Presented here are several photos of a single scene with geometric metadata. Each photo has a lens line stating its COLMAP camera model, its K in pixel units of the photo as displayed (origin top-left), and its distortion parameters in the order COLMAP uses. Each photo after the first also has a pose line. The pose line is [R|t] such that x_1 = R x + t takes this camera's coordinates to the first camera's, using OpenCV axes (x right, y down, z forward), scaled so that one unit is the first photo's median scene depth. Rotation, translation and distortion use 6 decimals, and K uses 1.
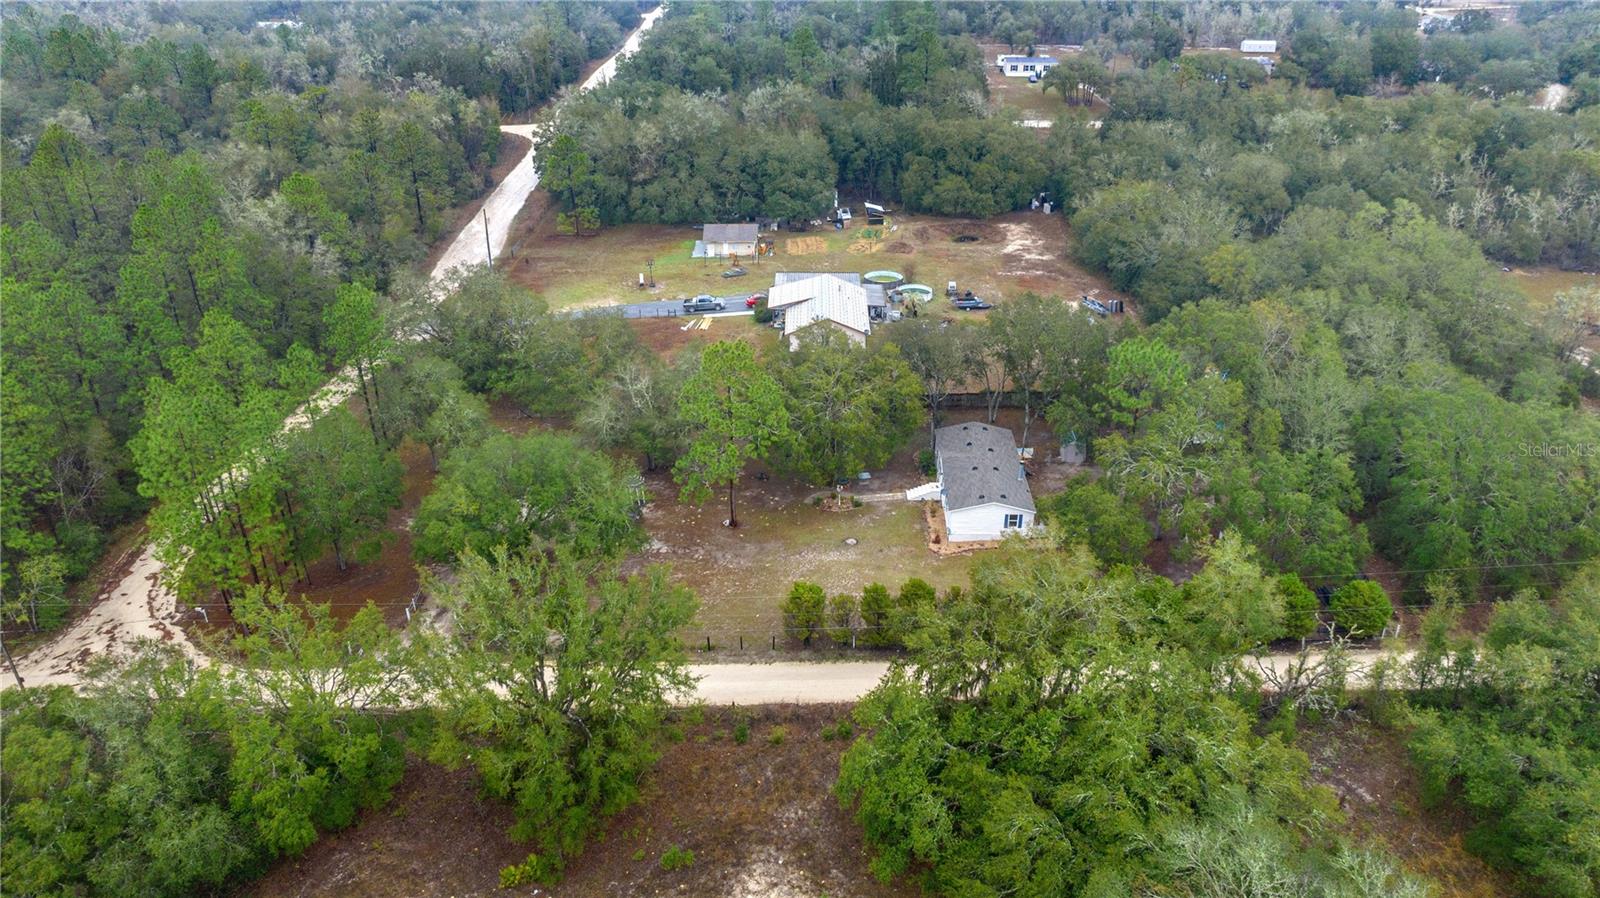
lens RADIAL K [[1122.8, 0, 796.8], [0, 1122.8, 447.5], [0, 0, 1]] dist [-0.015056, -0.001308]
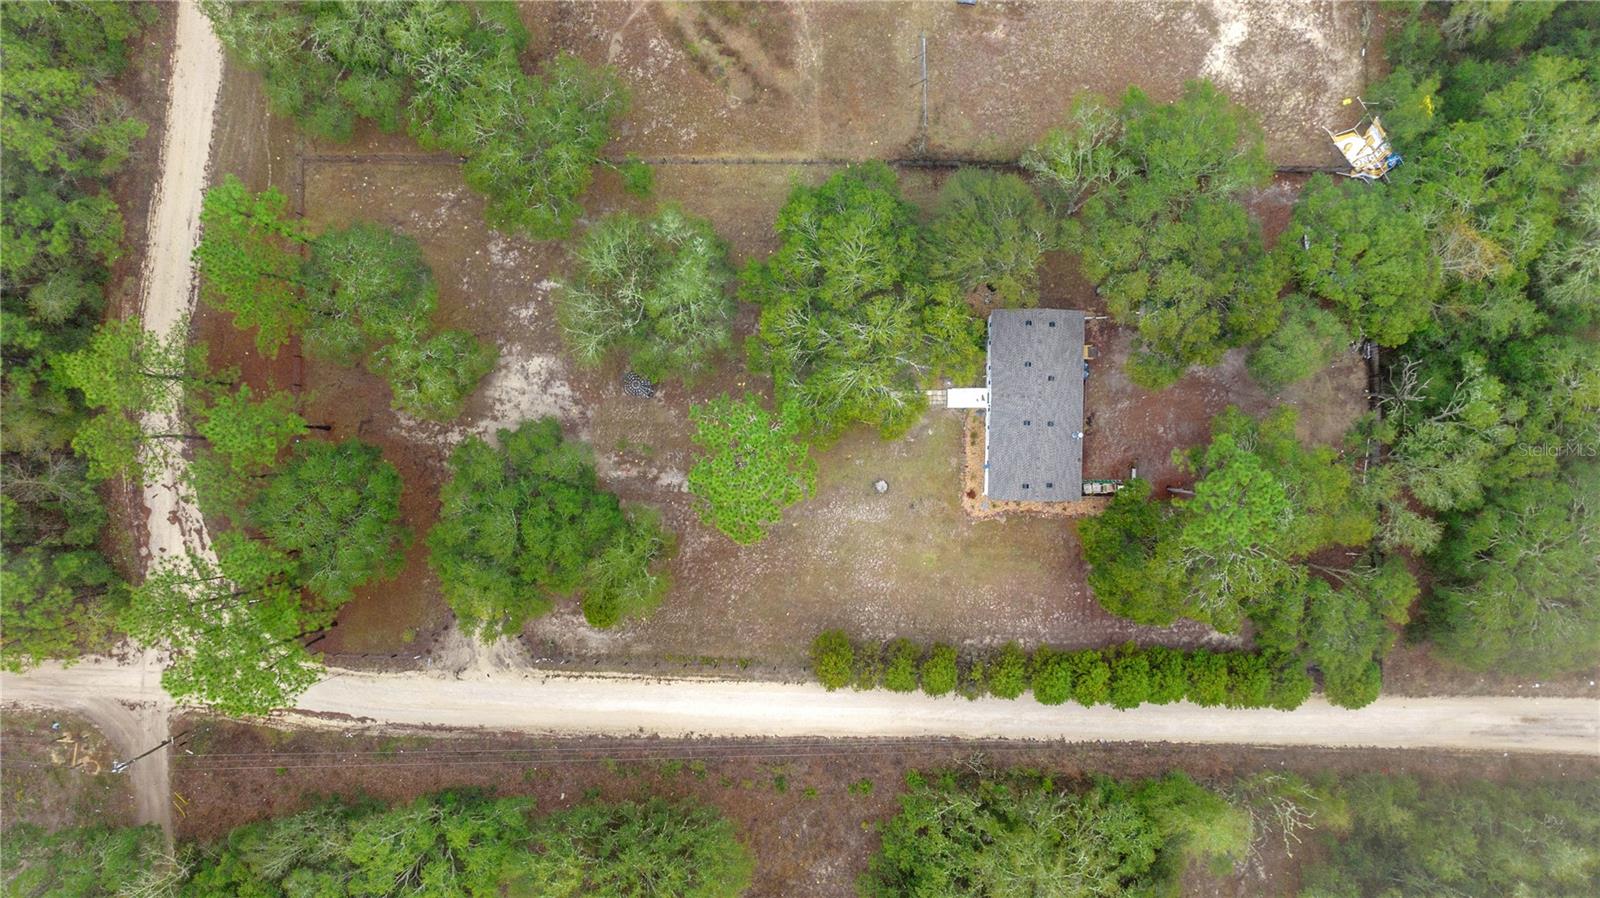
lens RADIAL K [[1122.8, 0, 804.2], [0, 1122.8, 451.6], [0, 0, 1]] dist [-0.015056, -0.001308]
pose [[0.999870, -0.006786, -0.014651, -0.002889], [0.016113, 0.477274, 0.878607, -0.741808], [0.001031, -0.878728, 0.477322, 0.553663]]
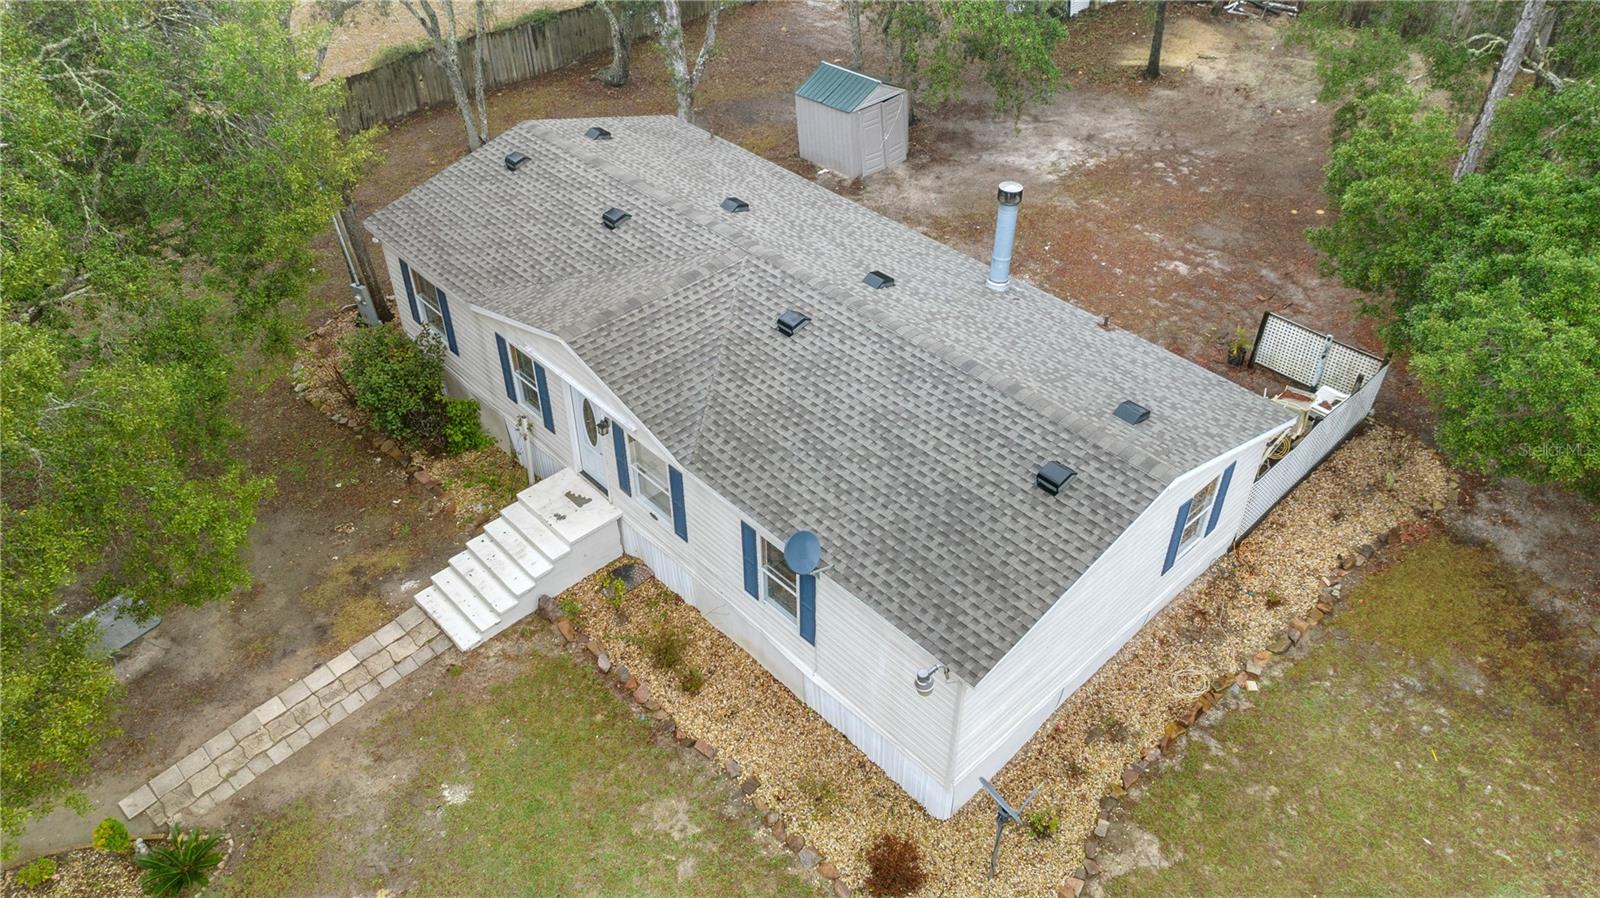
lens RADIAL K [[1122.8, 0, 806.1], [0, 1122.8, 452.4], [0, 0, 1]] dist [-0.015056, -0.001308]
pose [[0.711542, -0.443015, 0.545386, 0.057990], [0.331523, 0.896034, 0.295322, -0.013322], [-0.619517, -0.029326, 0.784435, 0.856214]]
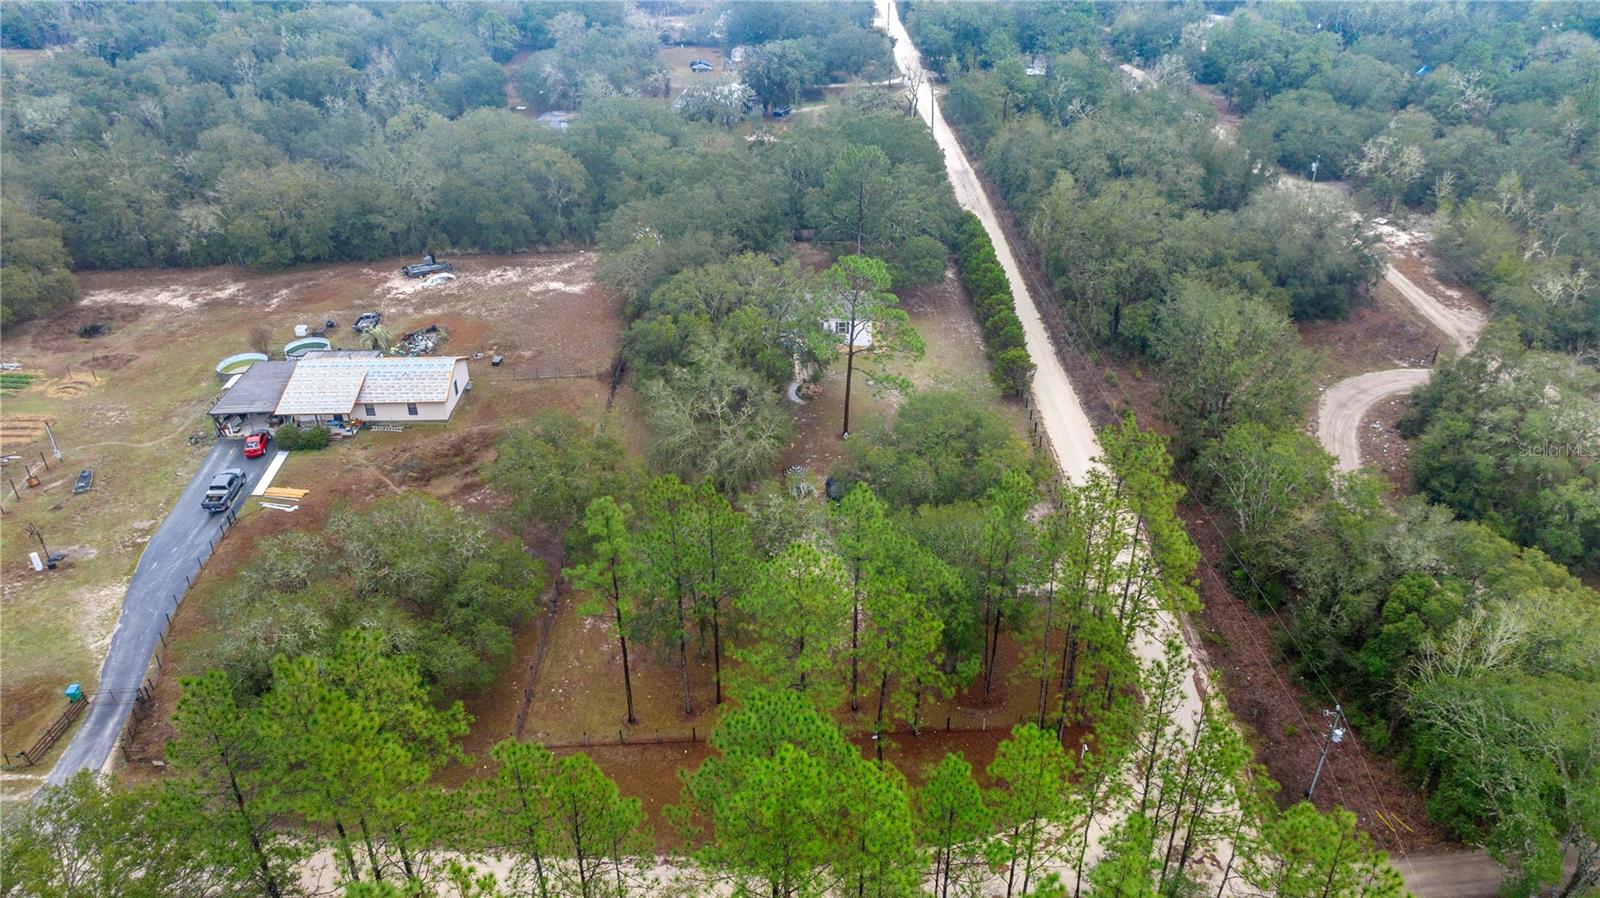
lens RADIAL K [[1122.8, 0, 799.7], [0, 1122.8, 448.4], [0, 0, 1]] dist [-0.015056, -0.001308]
pose [[-0.033059, -0.496711, 0.867286, -0.998019], [0.474588, 0.755886, 0.451001, -0.428358], [-0.879587, 0.426513, 0.210745, 0.816299]]
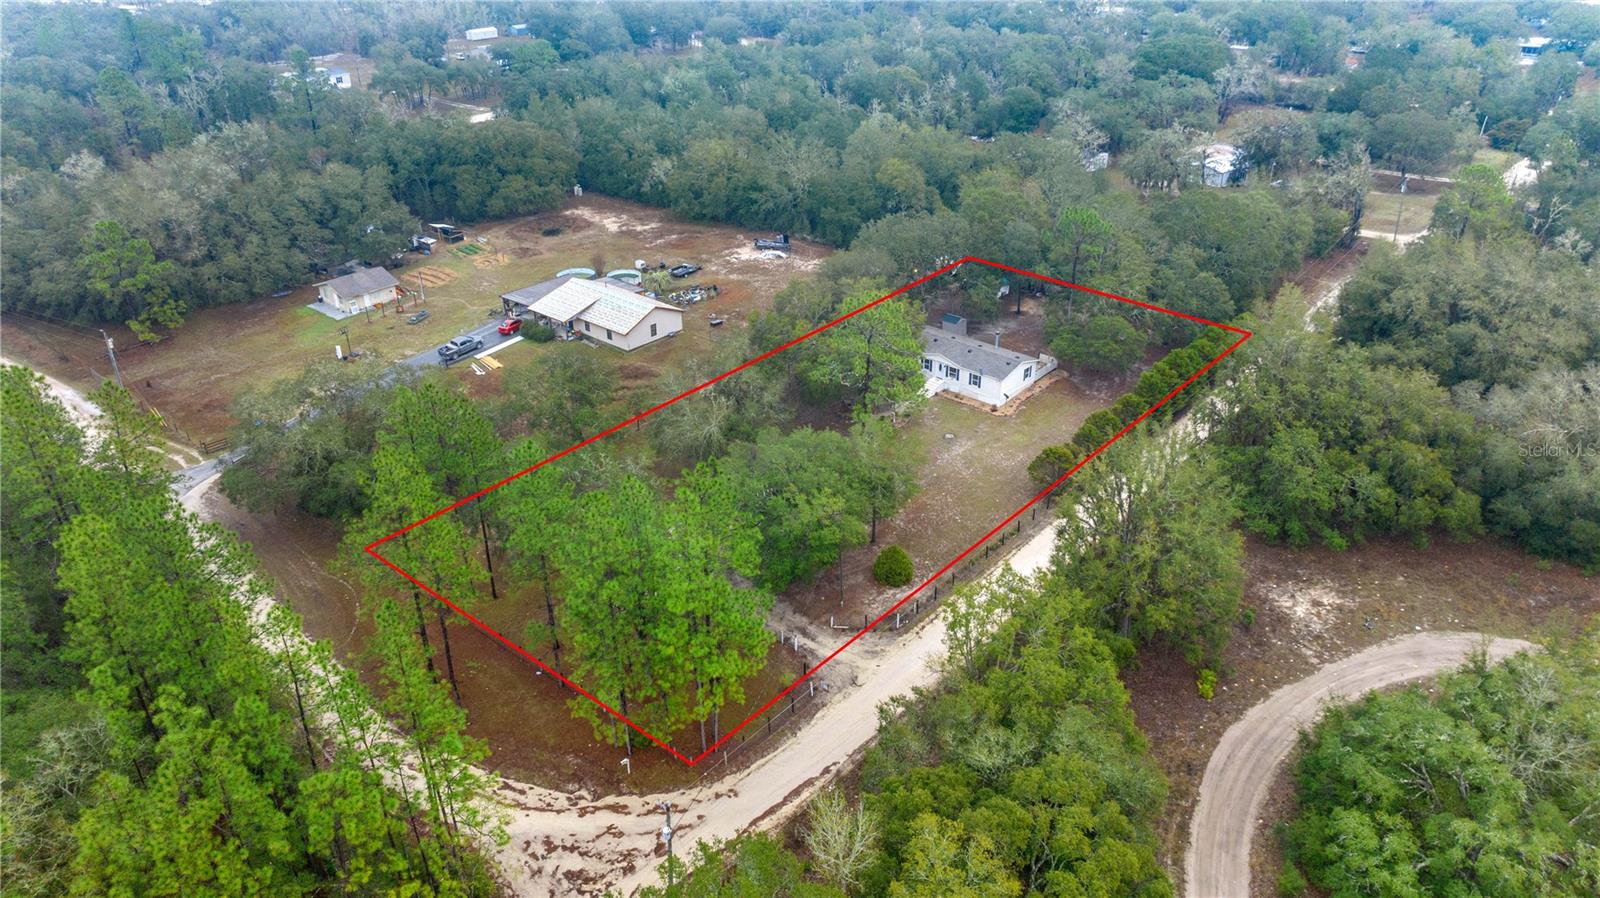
lens RADIAL K [[1122.8, 0, 802.0], [0, 1122.8, 448.5], [0, 0, 1]] dist [-0.015056, -0.001308]
pose [[0.647109, -0.358242, 0.672988, -0.823922], [0.358914, 0.921937, 0.145650, -0.127538], [-0.672630, 0.147293, 0.725171, 0.242299]]
